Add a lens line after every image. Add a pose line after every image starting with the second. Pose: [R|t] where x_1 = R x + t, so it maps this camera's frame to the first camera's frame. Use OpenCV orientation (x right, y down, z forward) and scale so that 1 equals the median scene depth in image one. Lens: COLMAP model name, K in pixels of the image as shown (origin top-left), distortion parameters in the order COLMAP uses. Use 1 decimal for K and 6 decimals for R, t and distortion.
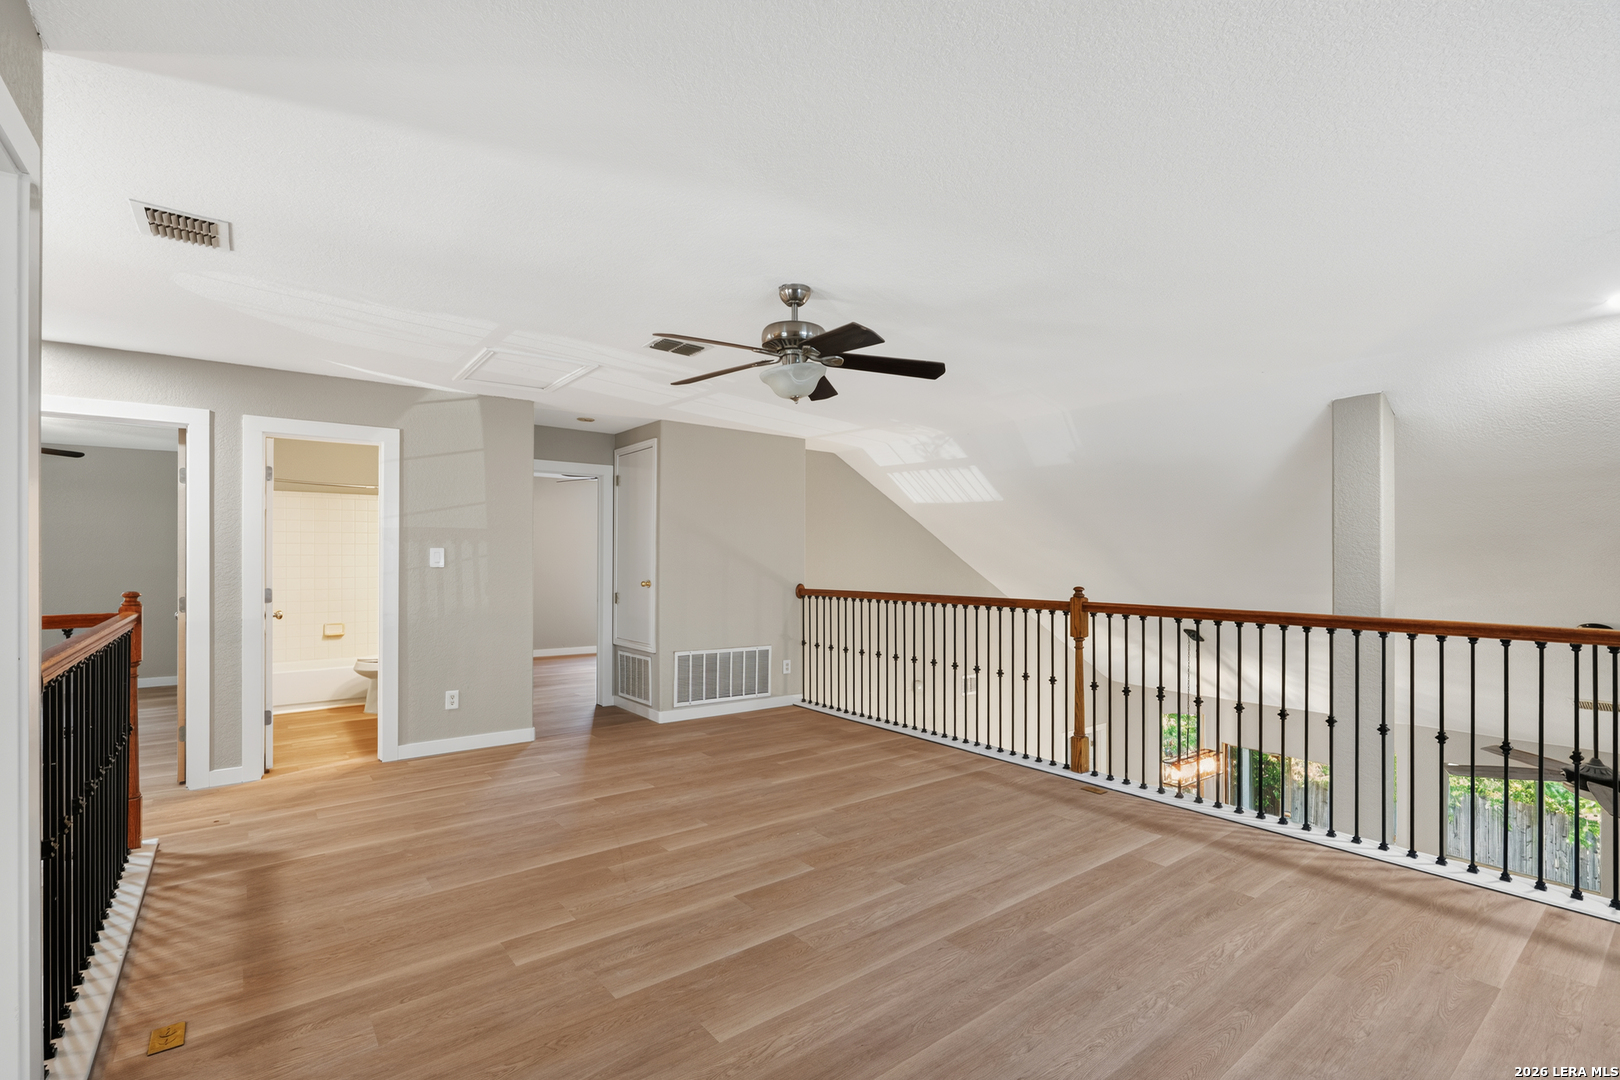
lens RADIAL K [[730.8, 0, 809.7], [0, 730.8, 550.8], [0, 0, 1]] dist [-0.003559, -0.000284]
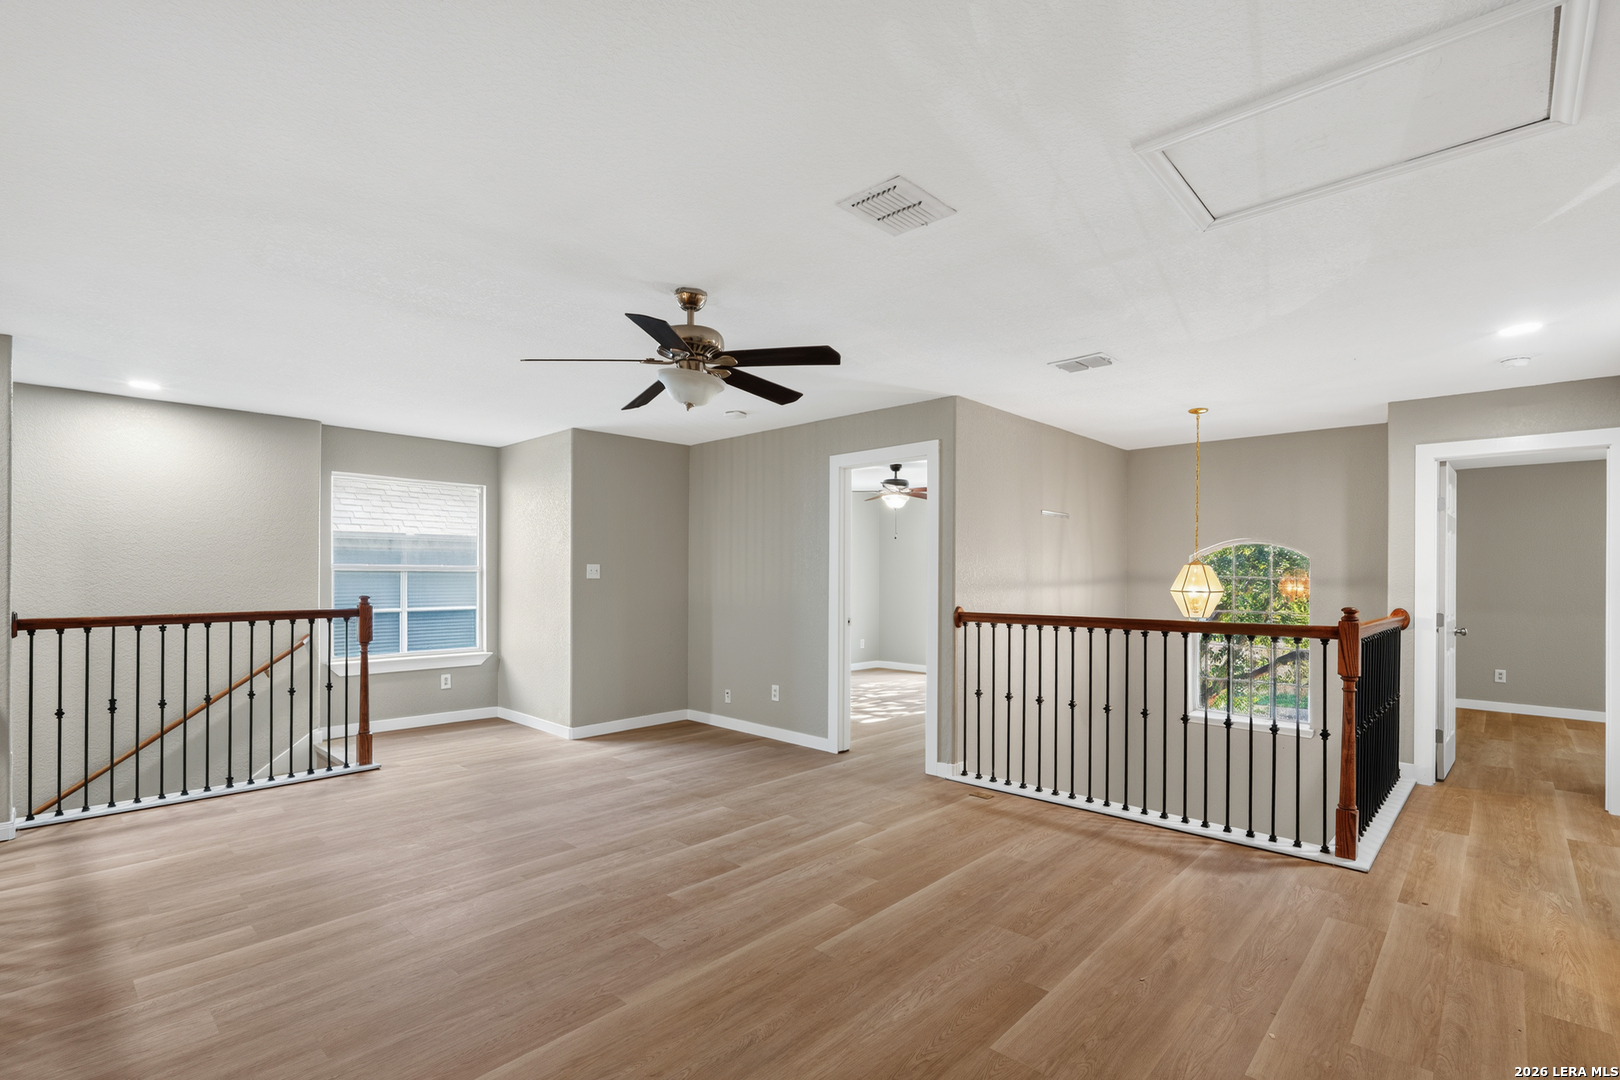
lens RADIAL K [[730.8, 0, 803.9], [0, 730.8, 579.6], [0, 0, 1]] dist [-0.003559, -0.000284]
pose [[-0.988931, -0.005259, -0.148286, -0.027236], [-0.004813, 0.999983, -0.003369, 0.027246], [0.148301, -0.002618, -0.988939, 2.009619]]
